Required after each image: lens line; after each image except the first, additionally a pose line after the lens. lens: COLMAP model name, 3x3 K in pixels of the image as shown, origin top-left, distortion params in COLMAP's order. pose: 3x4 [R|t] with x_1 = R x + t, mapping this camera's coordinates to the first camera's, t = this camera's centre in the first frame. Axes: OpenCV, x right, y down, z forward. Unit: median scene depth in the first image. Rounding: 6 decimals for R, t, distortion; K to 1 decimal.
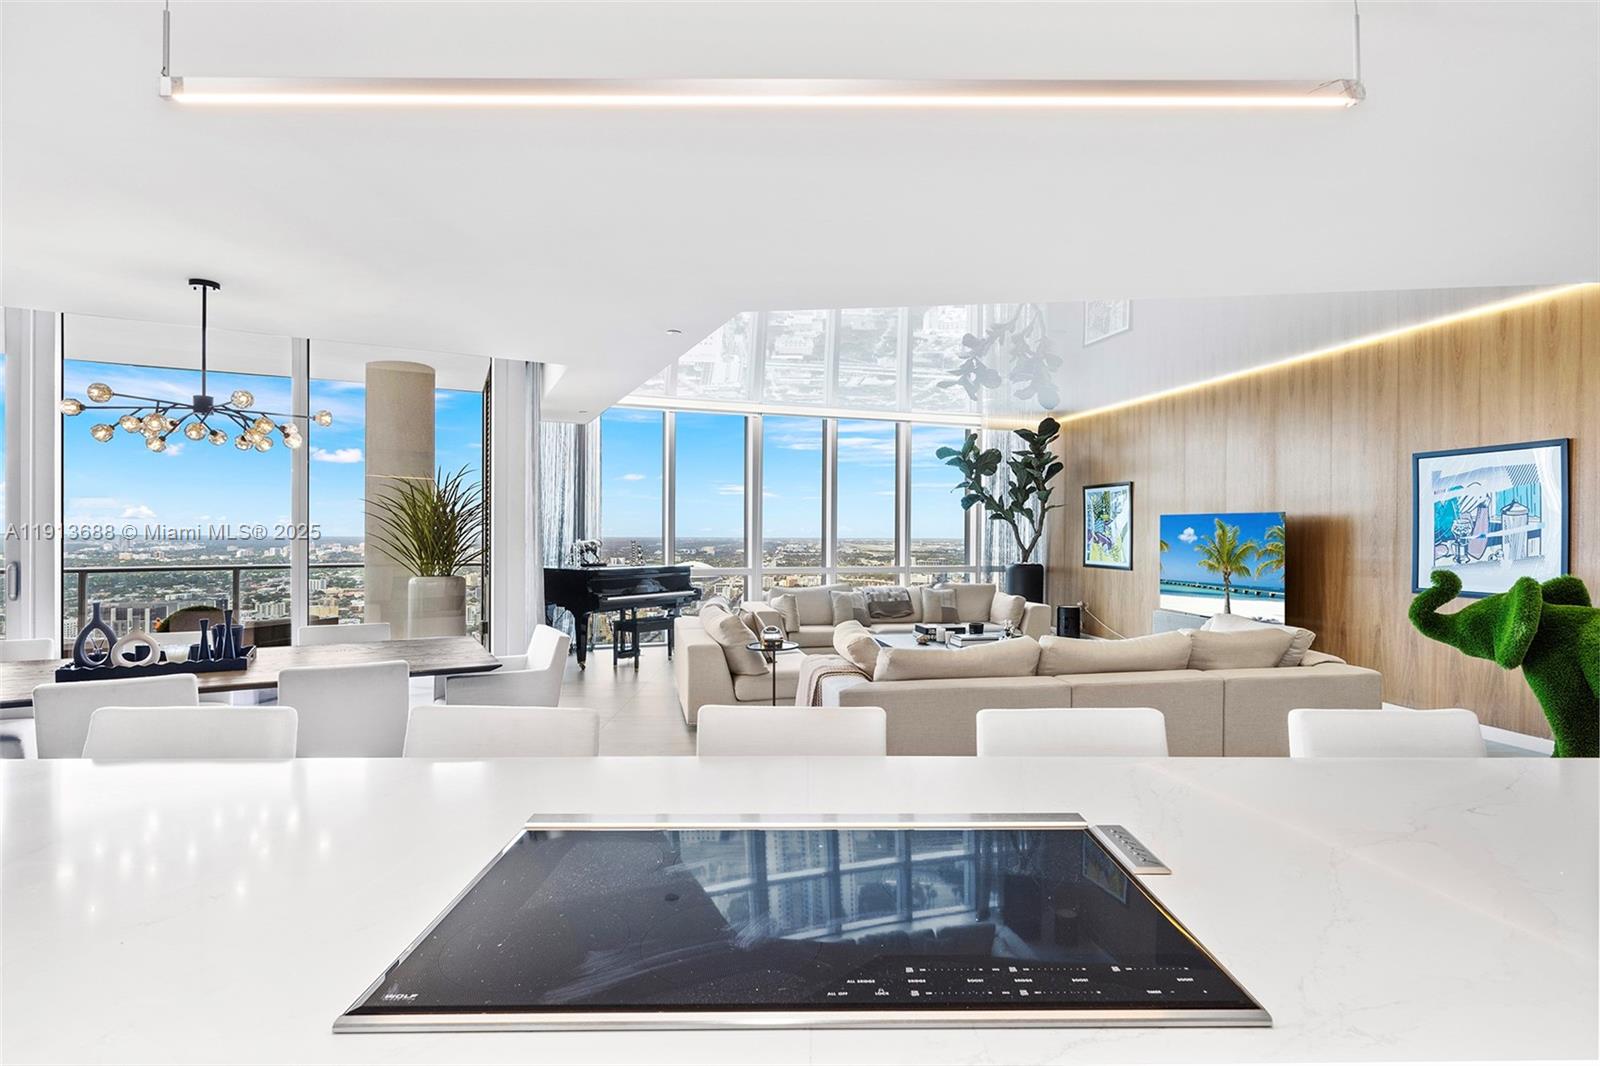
lens RADIAL K [[823.5, 0, 818.6], [0, 823.5, 534.6], [0, 0, 1]] dist [0.000022, 0.000081]
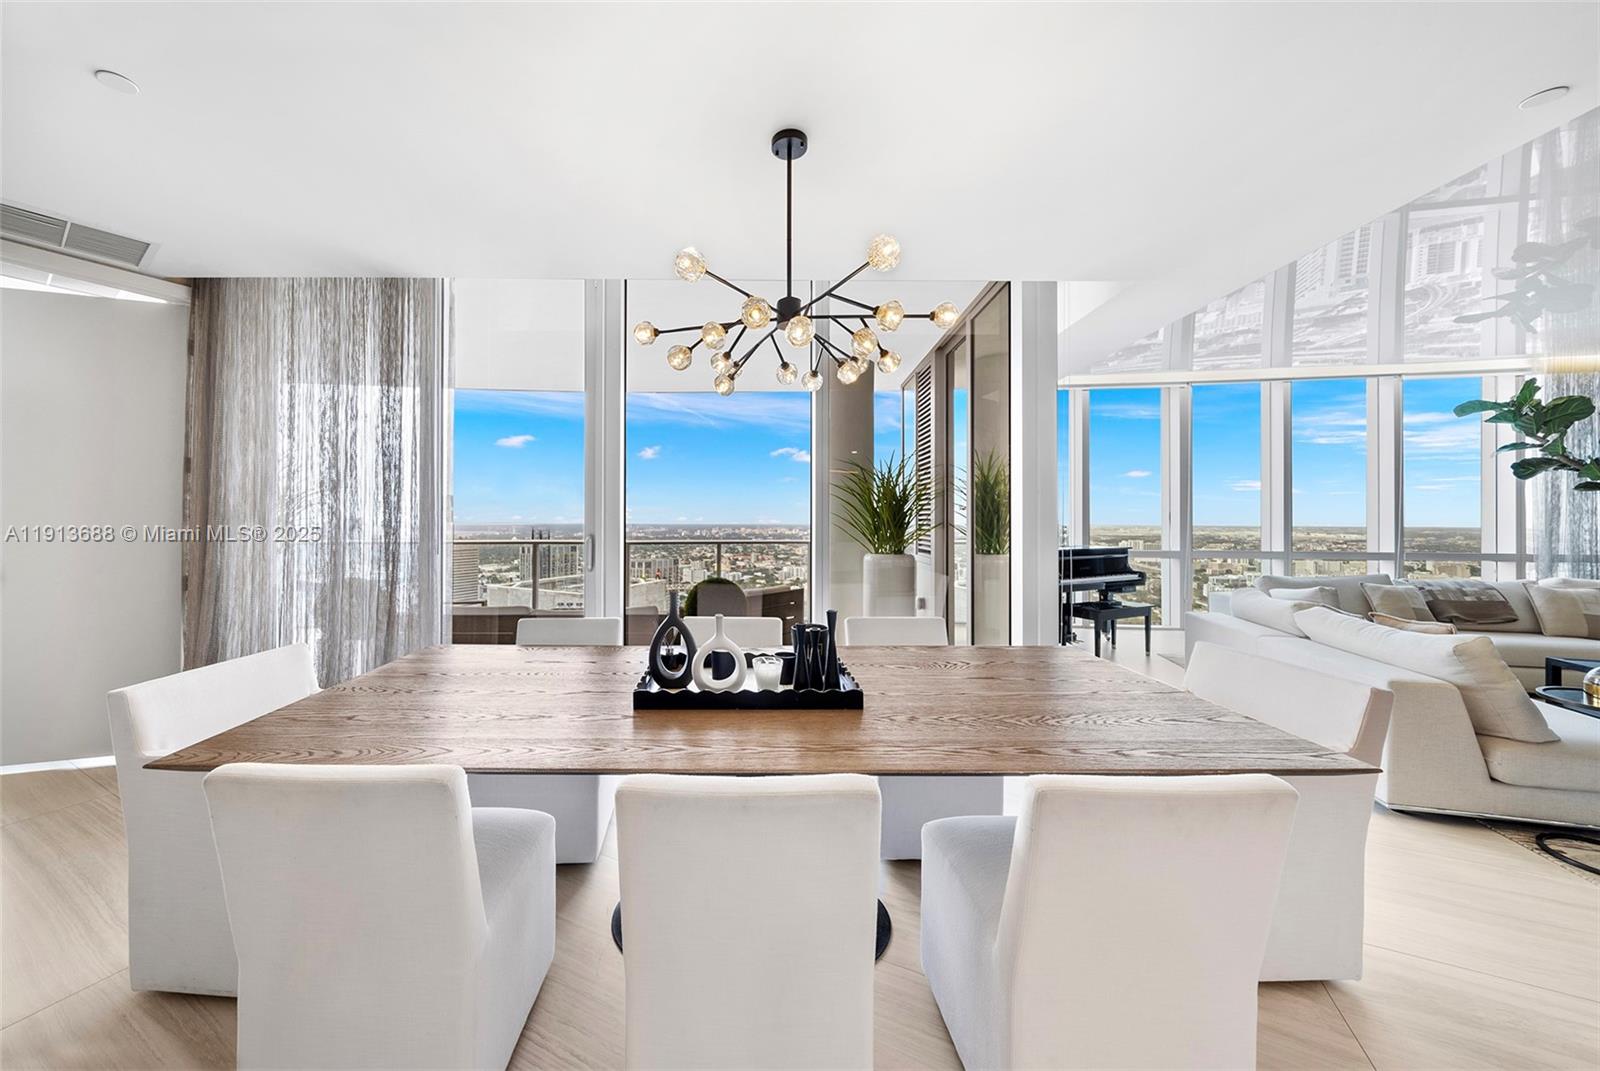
lens RADIAL K [[552.0, 0, 732.9], [0, 552.0, 515.9], [0, 0, 1]] dist [-0.007473, -0.000036]
pose [[0.866601, -0.008997, -0.498920, -0.258328], [0.002919, 0.999912, -0.012959, 0.009962], [0.498993, 0.009774, 0.866551, 0.265187]]
